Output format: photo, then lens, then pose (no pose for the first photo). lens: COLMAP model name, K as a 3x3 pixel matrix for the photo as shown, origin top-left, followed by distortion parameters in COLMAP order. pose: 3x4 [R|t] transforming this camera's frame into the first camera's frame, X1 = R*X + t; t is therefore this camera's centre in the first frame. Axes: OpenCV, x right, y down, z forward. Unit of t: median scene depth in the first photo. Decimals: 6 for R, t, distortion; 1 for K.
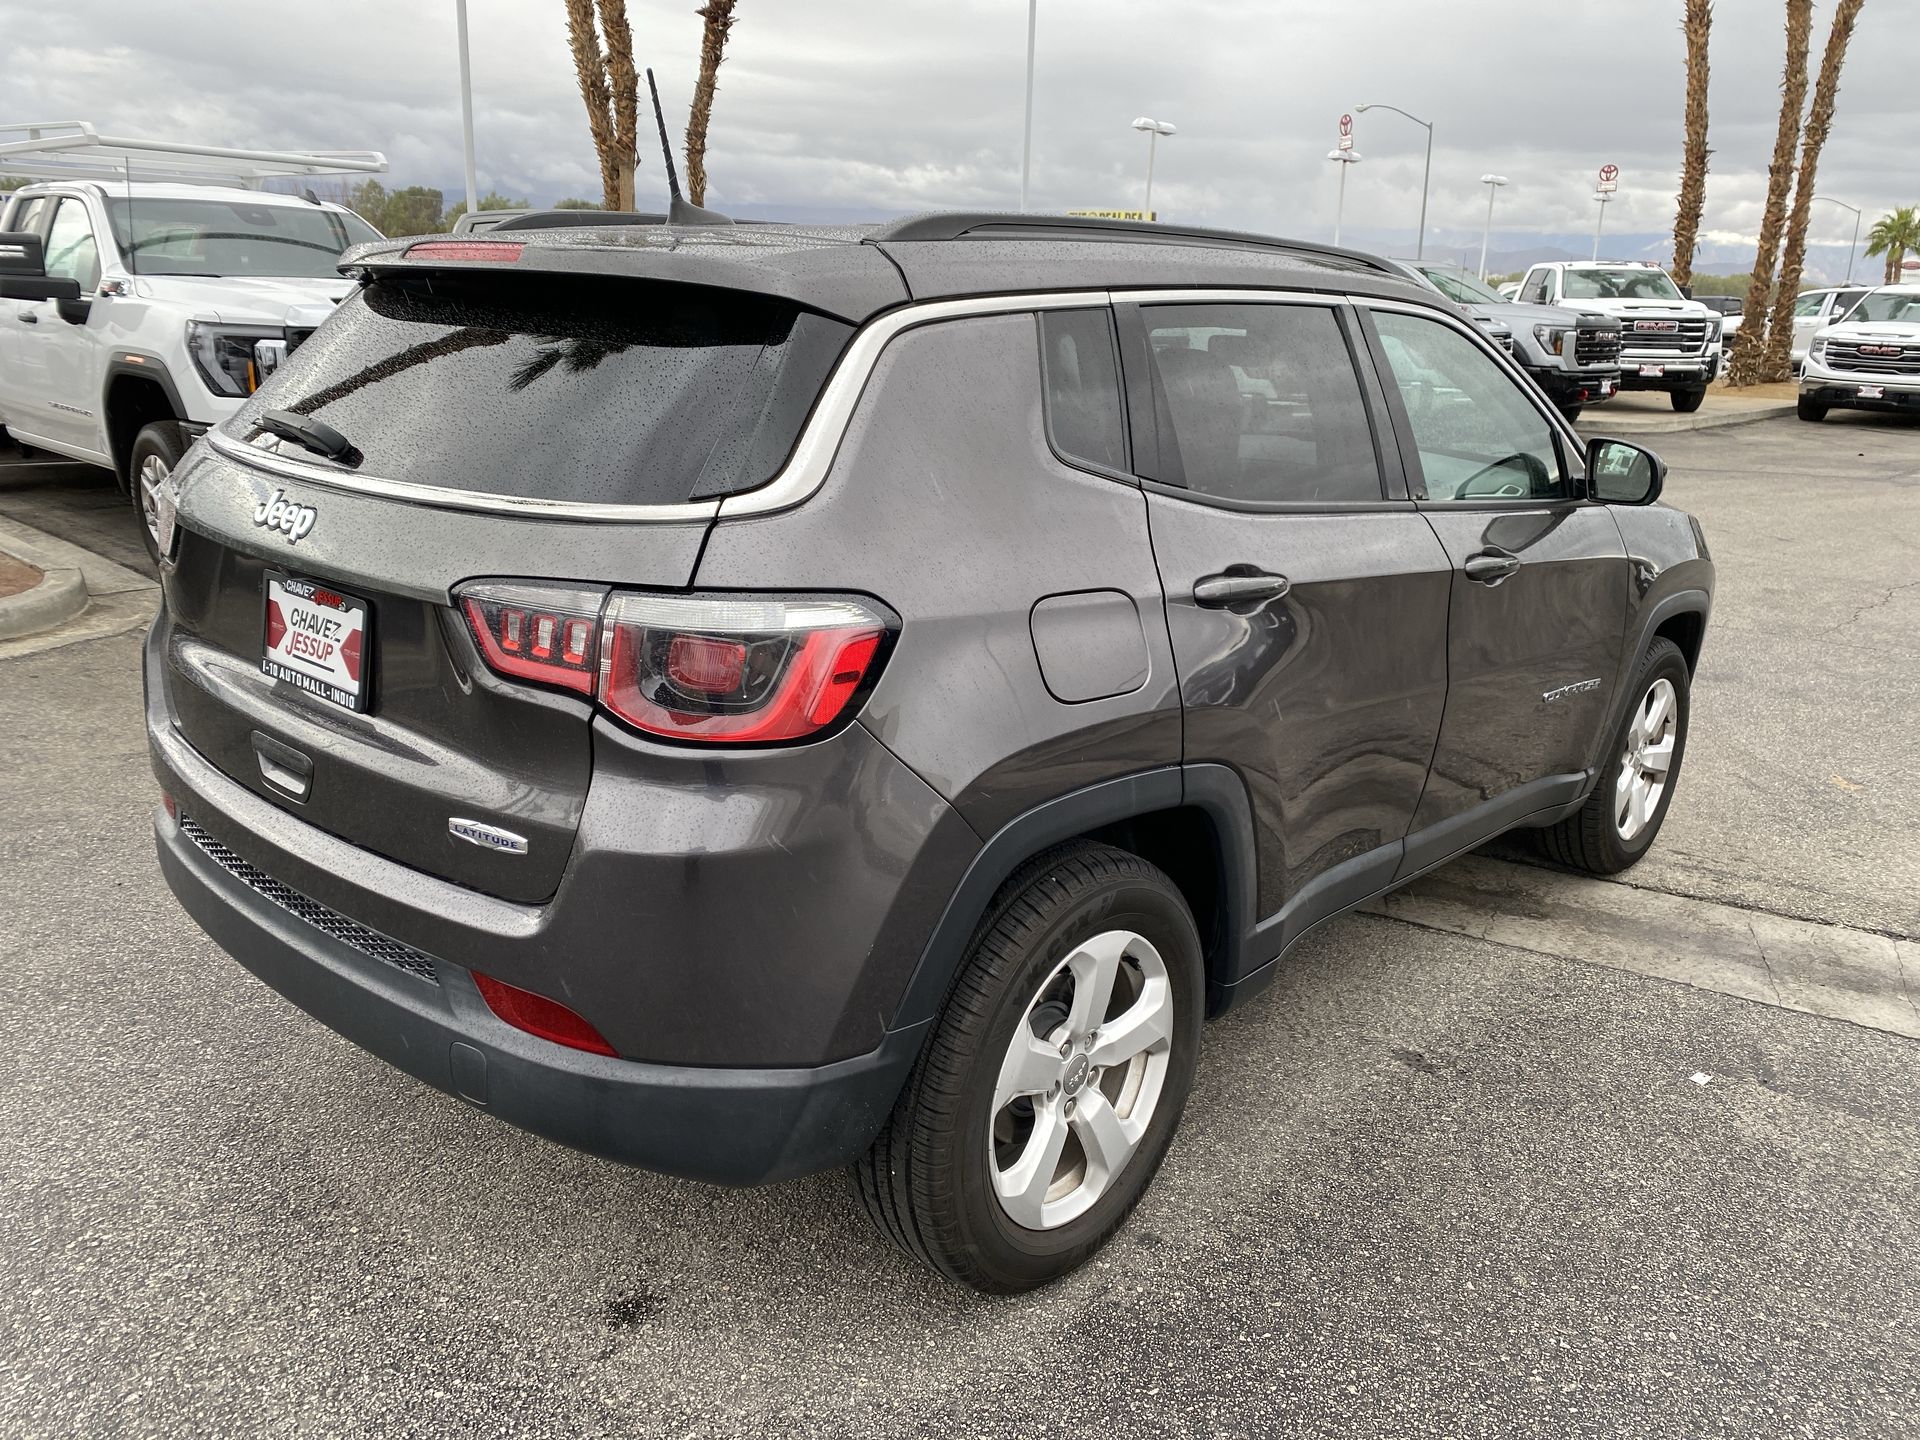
lens RADIAL K [[1483.2, 0, 960.0], [0, 1483.2, 720.0], [0, 0, 1]] dist [0.007163, 0.004202]
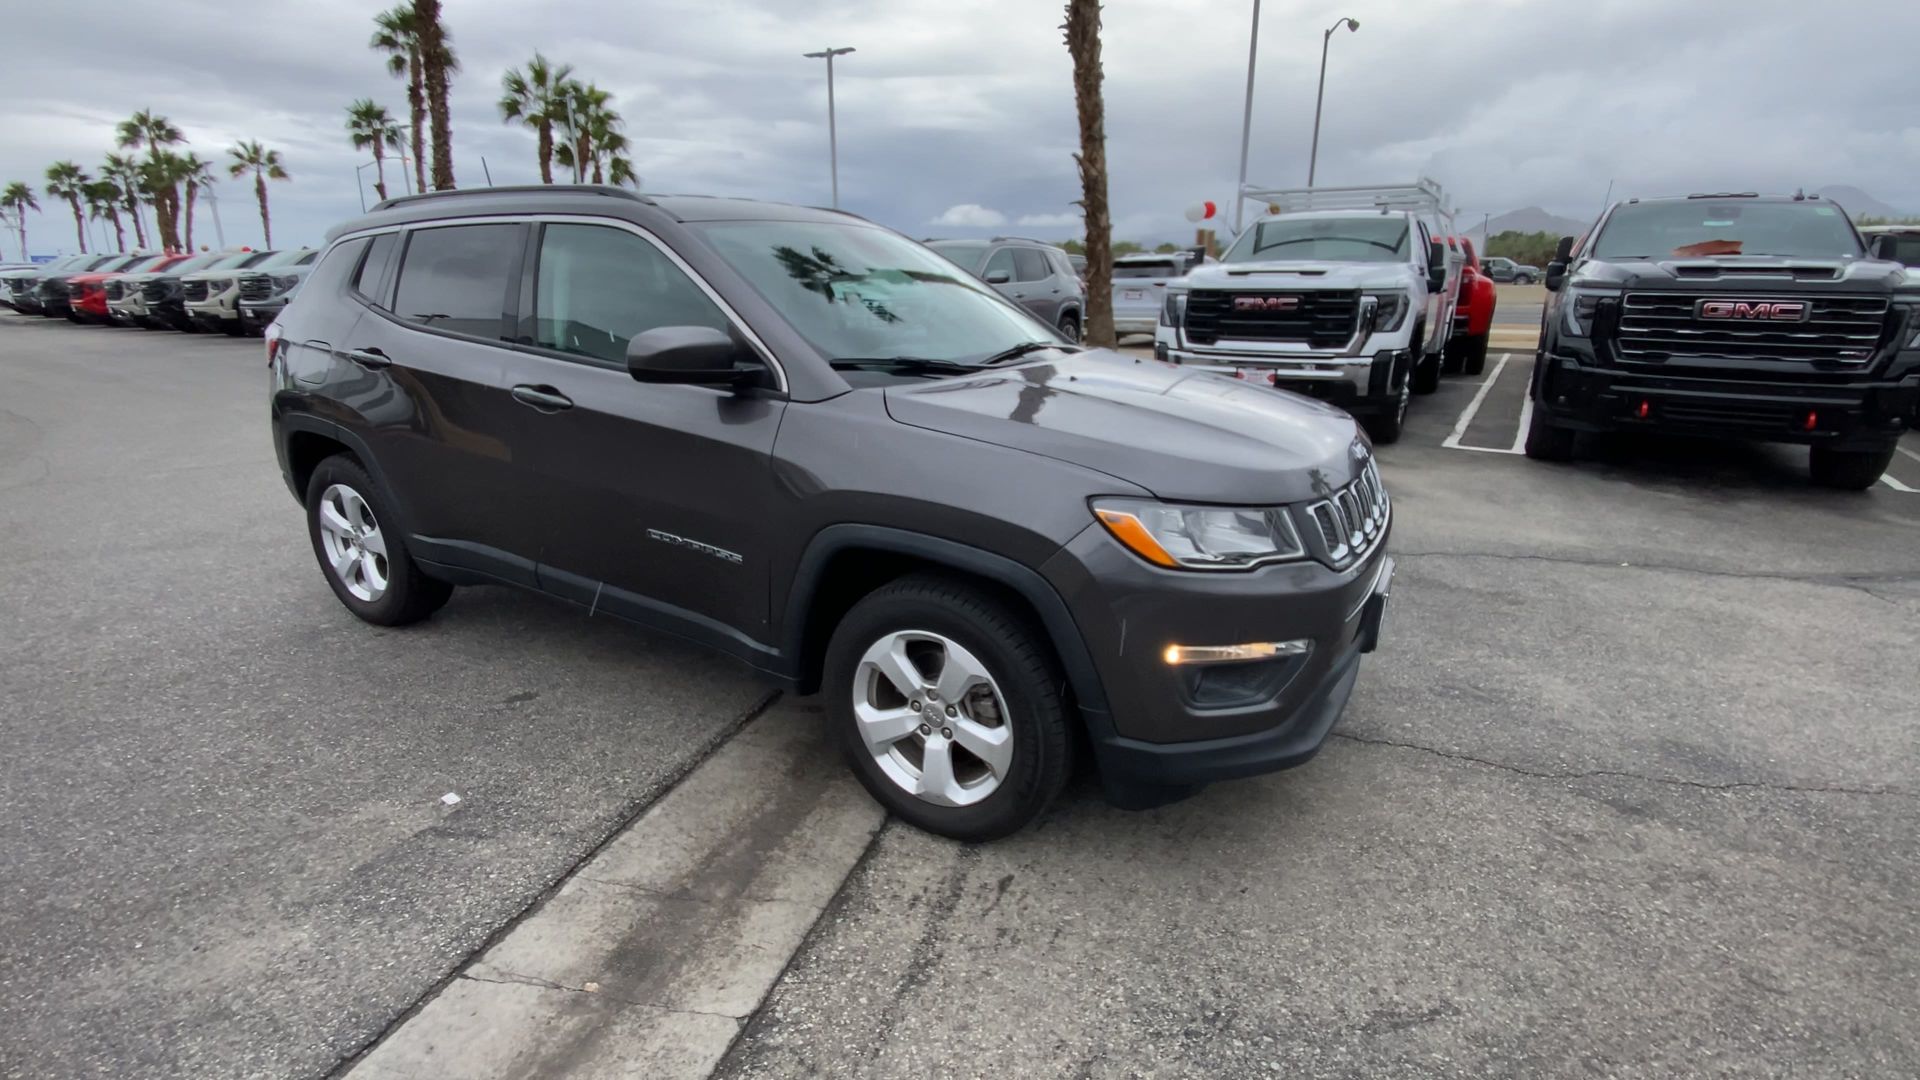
lens RADIAL K [[867.2, 0, 961.8], [0, 867.2, 551.3], [0, 0, 1]] dist [0.018648, -0.020899]
pose [[0.198399, 0.265664, -0.943430, 1.503504], [-0.265416, 0.941162, 0.209209, -0.292526], [0.943500, 0.208895, 0.257237, 1.416097]]
